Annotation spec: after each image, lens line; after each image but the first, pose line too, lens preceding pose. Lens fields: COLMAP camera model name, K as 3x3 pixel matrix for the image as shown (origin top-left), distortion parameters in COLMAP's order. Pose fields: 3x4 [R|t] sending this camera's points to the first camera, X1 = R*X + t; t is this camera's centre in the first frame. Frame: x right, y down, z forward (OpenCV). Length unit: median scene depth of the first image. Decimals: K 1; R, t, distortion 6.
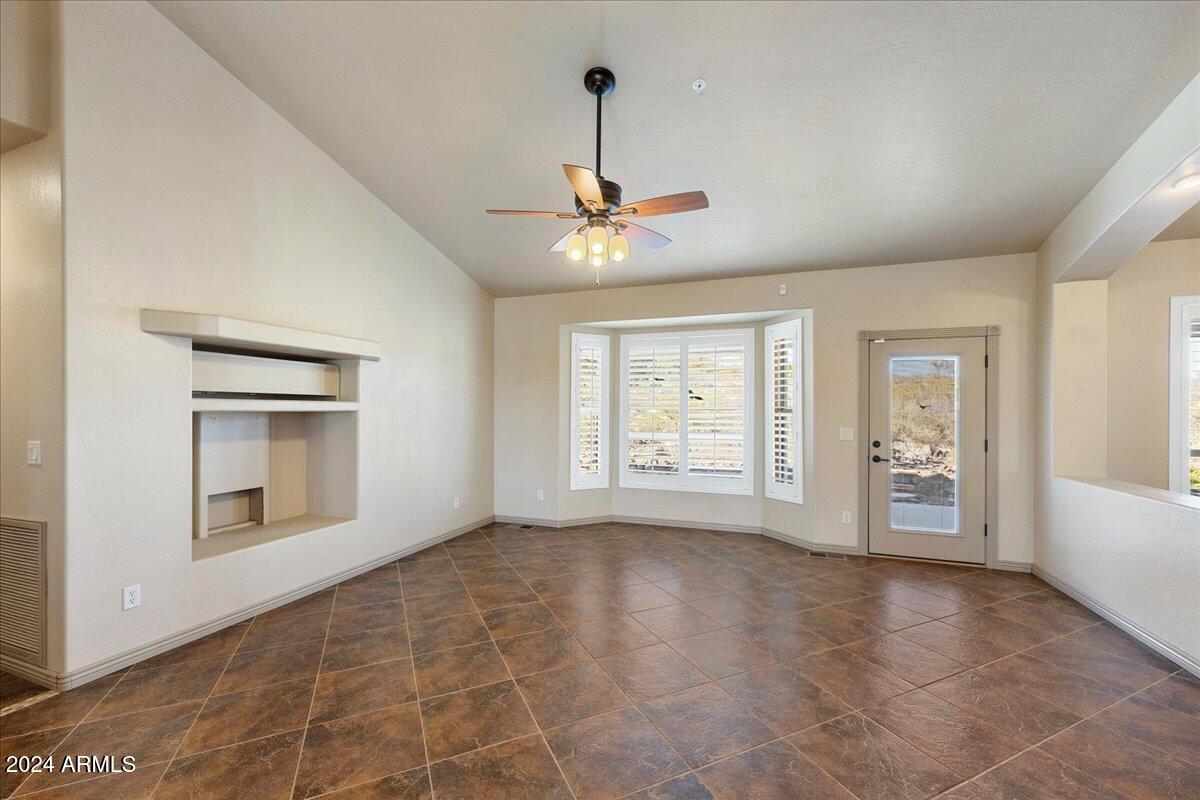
lens RADIAL K [[482.0, 0, 599.0], [0, 482.0, 425.9], [0, 0, 1]] dist [0.000842, 0.000000]
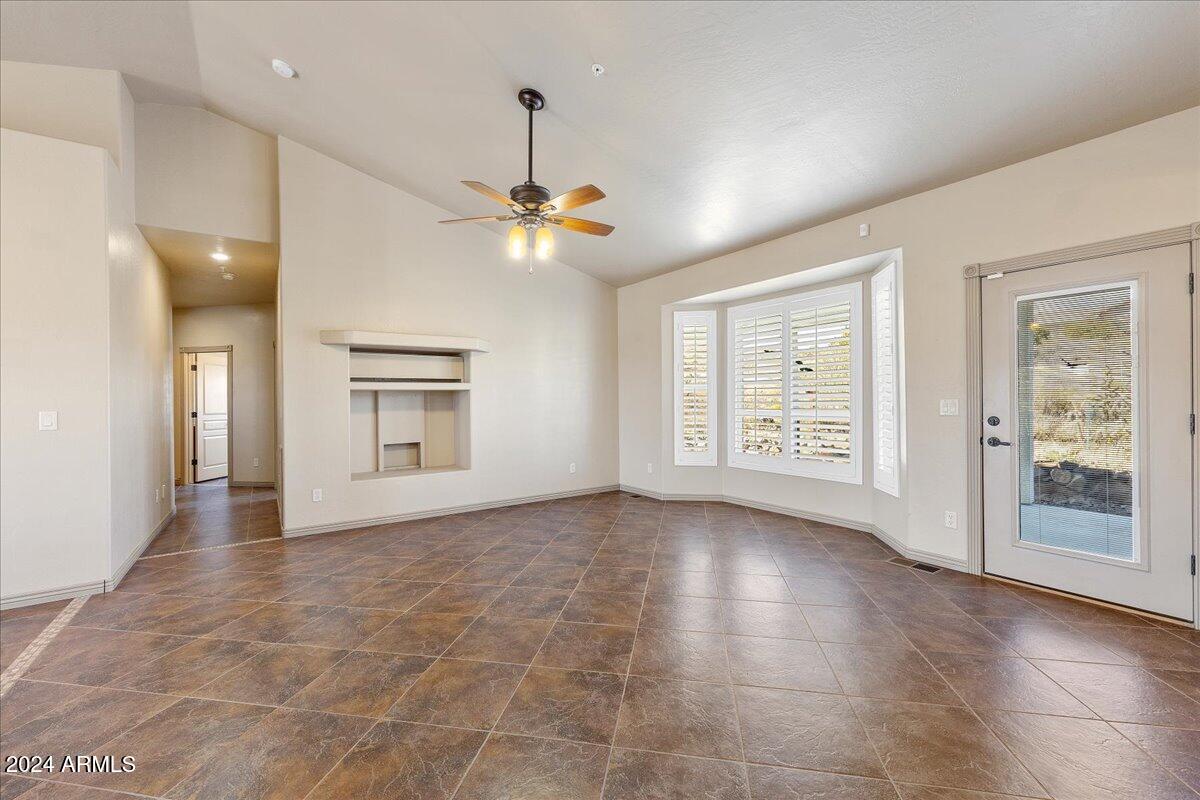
lens RADIAL K [[483.6, 0, 599.5], [0, 483.6, 413.3], [0, 0, 1]] dist [0.000425, 0.000161]
pose [[0.821648, 0.004232, -0.569980, 0.507539], [-0.004683, 0.999989, 0.000674, 0.029015], [0.569977, 0.002116, 0.821658, 0.079954]]
